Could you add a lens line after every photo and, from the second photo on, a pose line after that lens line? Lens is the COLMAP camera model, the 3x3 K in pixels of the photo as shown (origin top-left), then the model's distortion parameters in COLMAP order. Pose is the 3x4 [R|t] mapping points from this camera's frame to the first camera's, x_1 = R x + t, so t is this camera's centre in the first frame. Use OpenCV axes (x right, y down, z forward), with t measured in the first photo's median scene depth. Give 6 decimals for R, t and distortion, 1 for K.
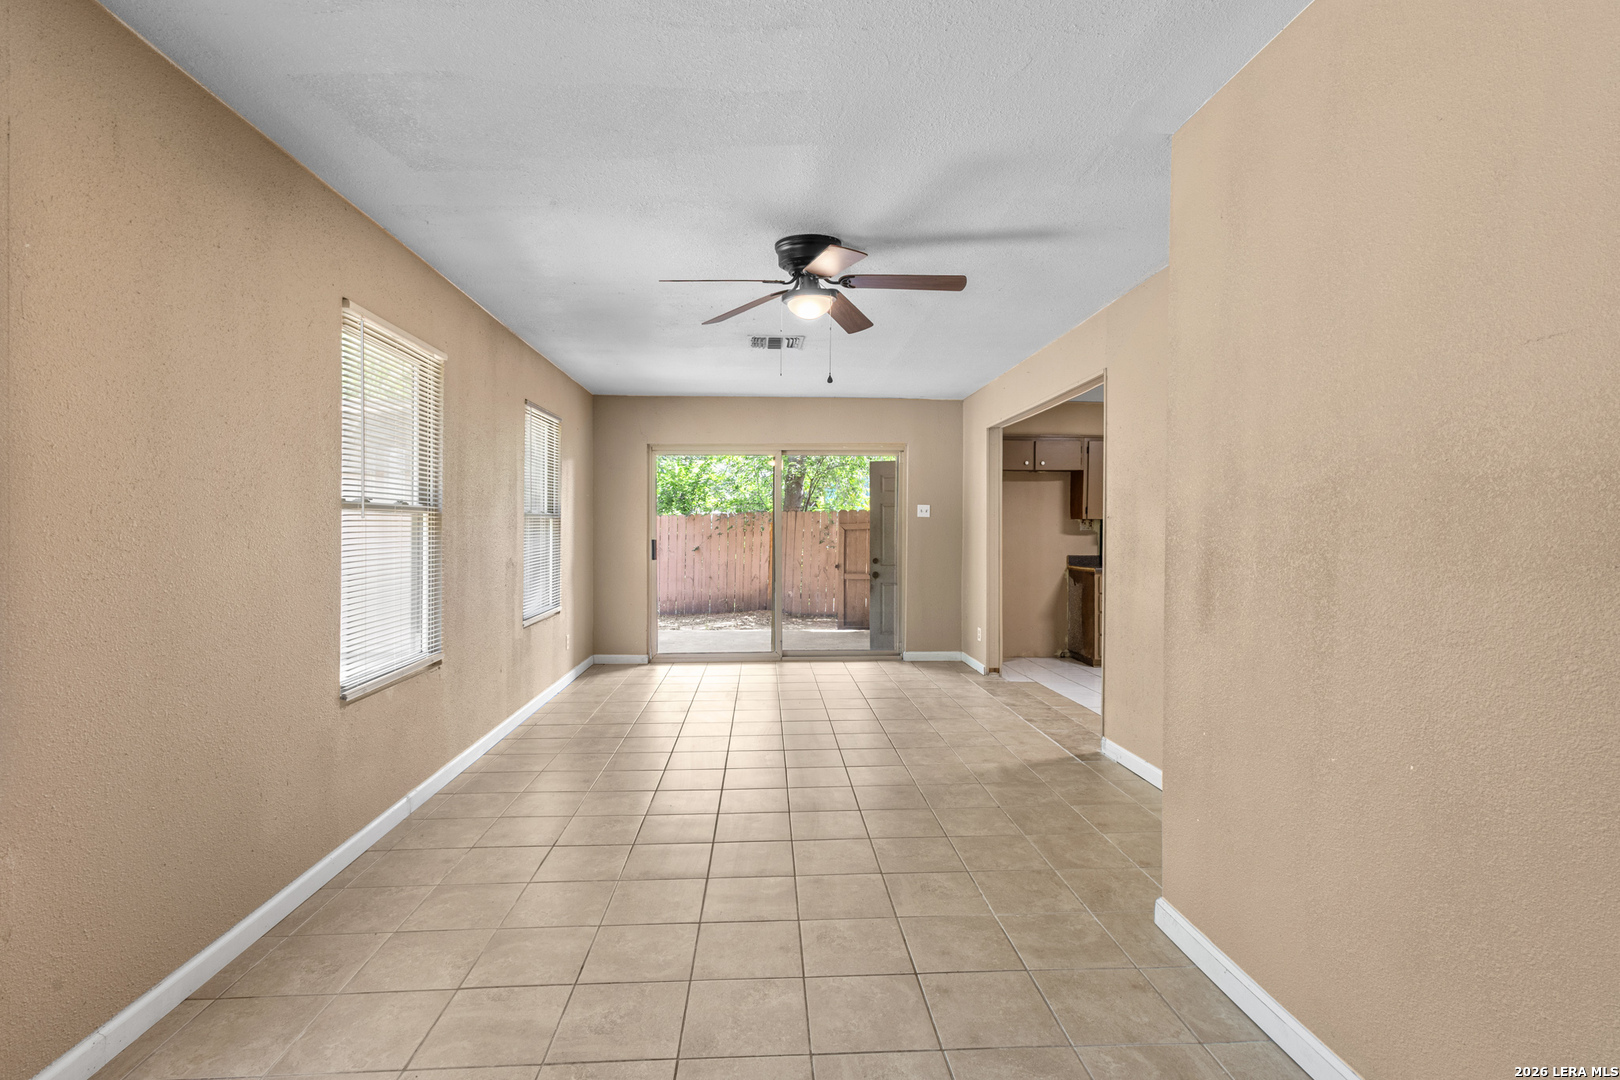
lens RADIAL K [[754.1, 0, 809.2], [0, 754.1, 534.3], [0, 0, 1]] dist [0.001108, -0.000051]
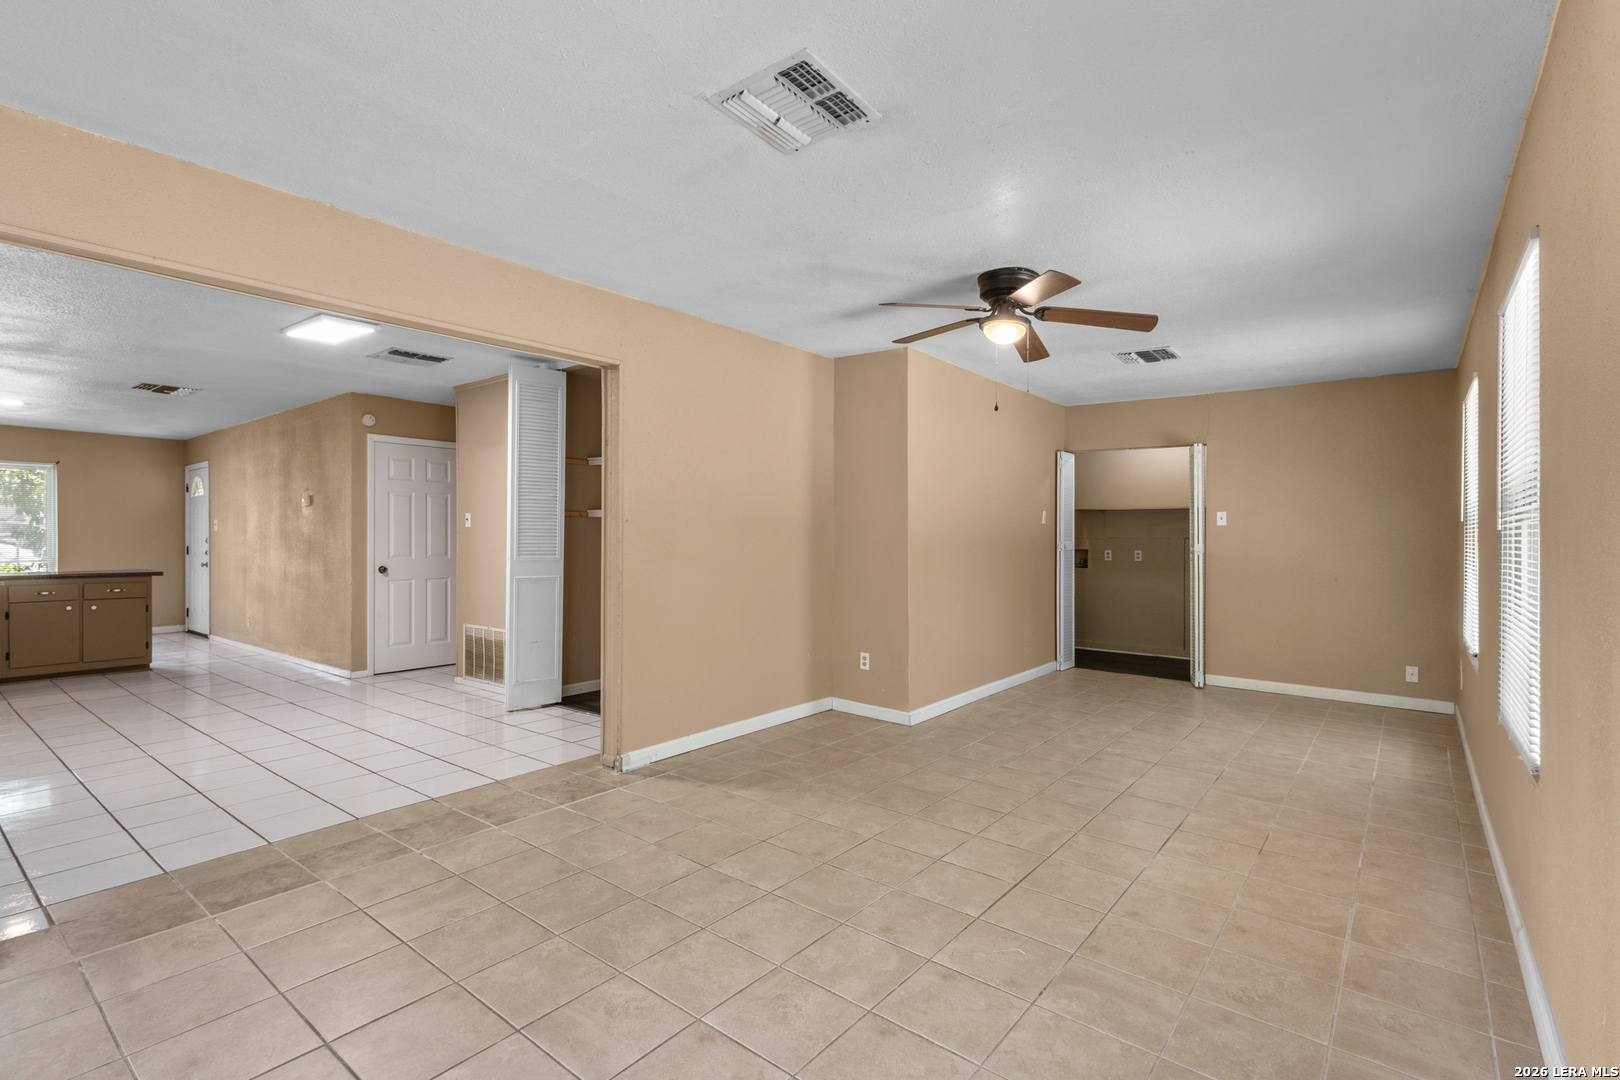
lens RADIAL K [[754.1, 0, 811.1], [0, 754.1, 535.7], [0, 0, 1]] dist [0.001108, -0.000051]
pose [[-0.741932, -0.009079, 0.670413, -0.519270], [-0.004723, 0.999954, 0.008315, -0.012403], [-0.670458, 0.003003, -0.741941, 1.976915]]
